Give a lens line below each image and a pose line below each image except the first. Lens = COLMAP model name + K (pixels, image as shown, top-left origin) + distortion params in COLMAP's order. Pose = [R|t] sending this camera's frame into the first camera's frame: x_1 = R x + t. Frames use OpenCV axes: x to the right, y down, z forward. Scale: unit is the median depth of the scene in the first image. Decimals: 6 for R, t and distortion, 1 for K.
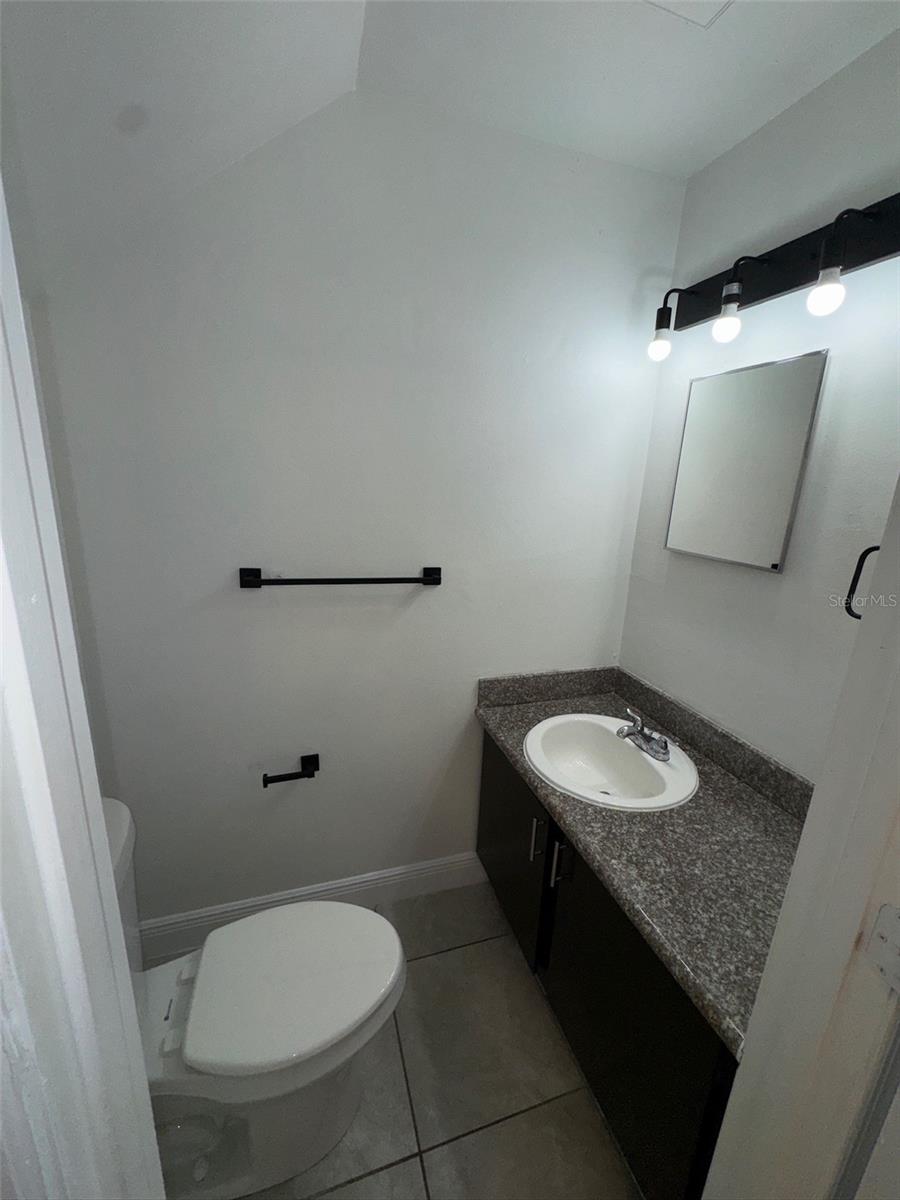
lens RADIAL K [[478.4, 0, 452.4], [0, 478.4, 599.3], [0, 0, 1]] dist [-0.002454, -0.000020]
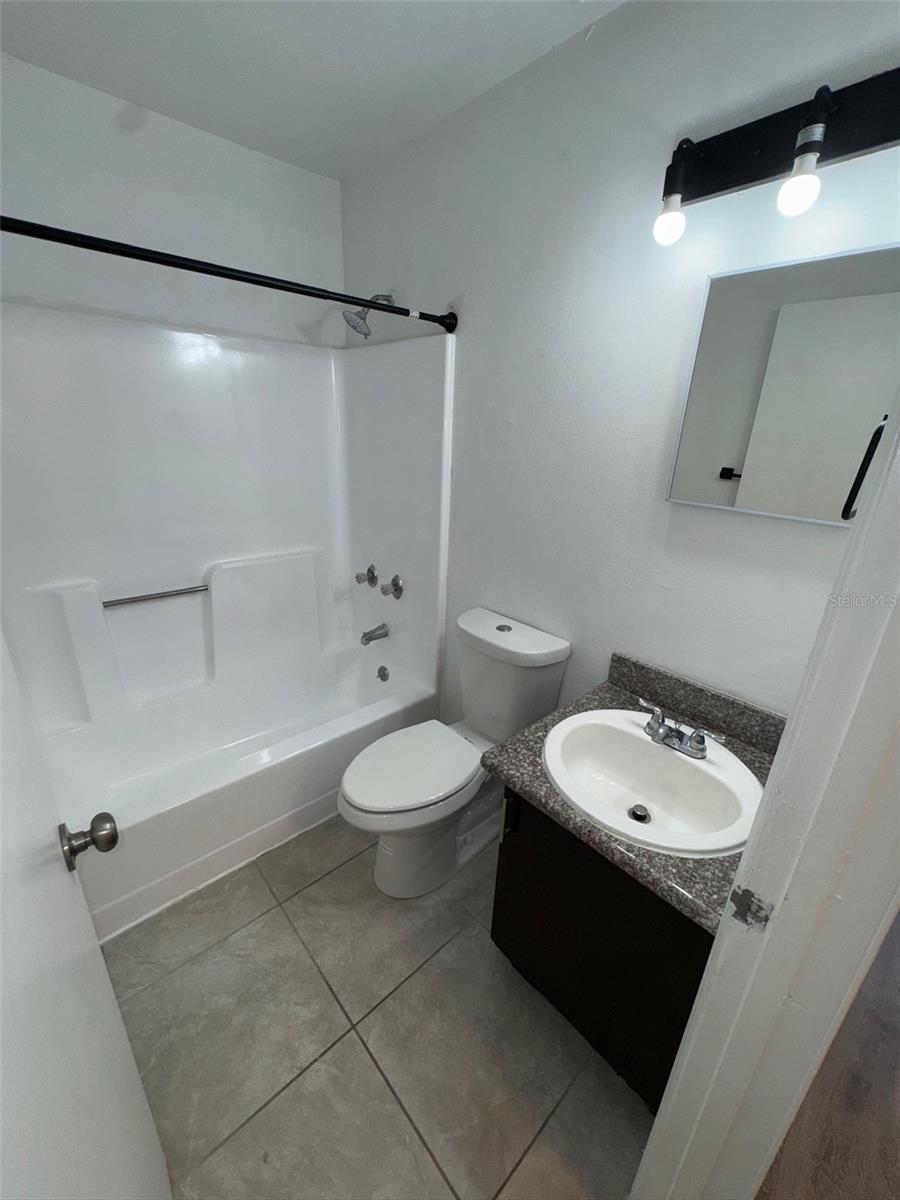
lens RADIAL K [[478.4, 0, 452.4], [0, 478.4, 599.3], [0, 0, 1]] dist [-0.002454, -0.000020]
pose [[0.940135, -0.112833, 0.321582, -0.197373], [0.070597, 0.987613, 0.140133, -0.083438], [-0.333410, -0.109042, 0.936455, 0.372631]]
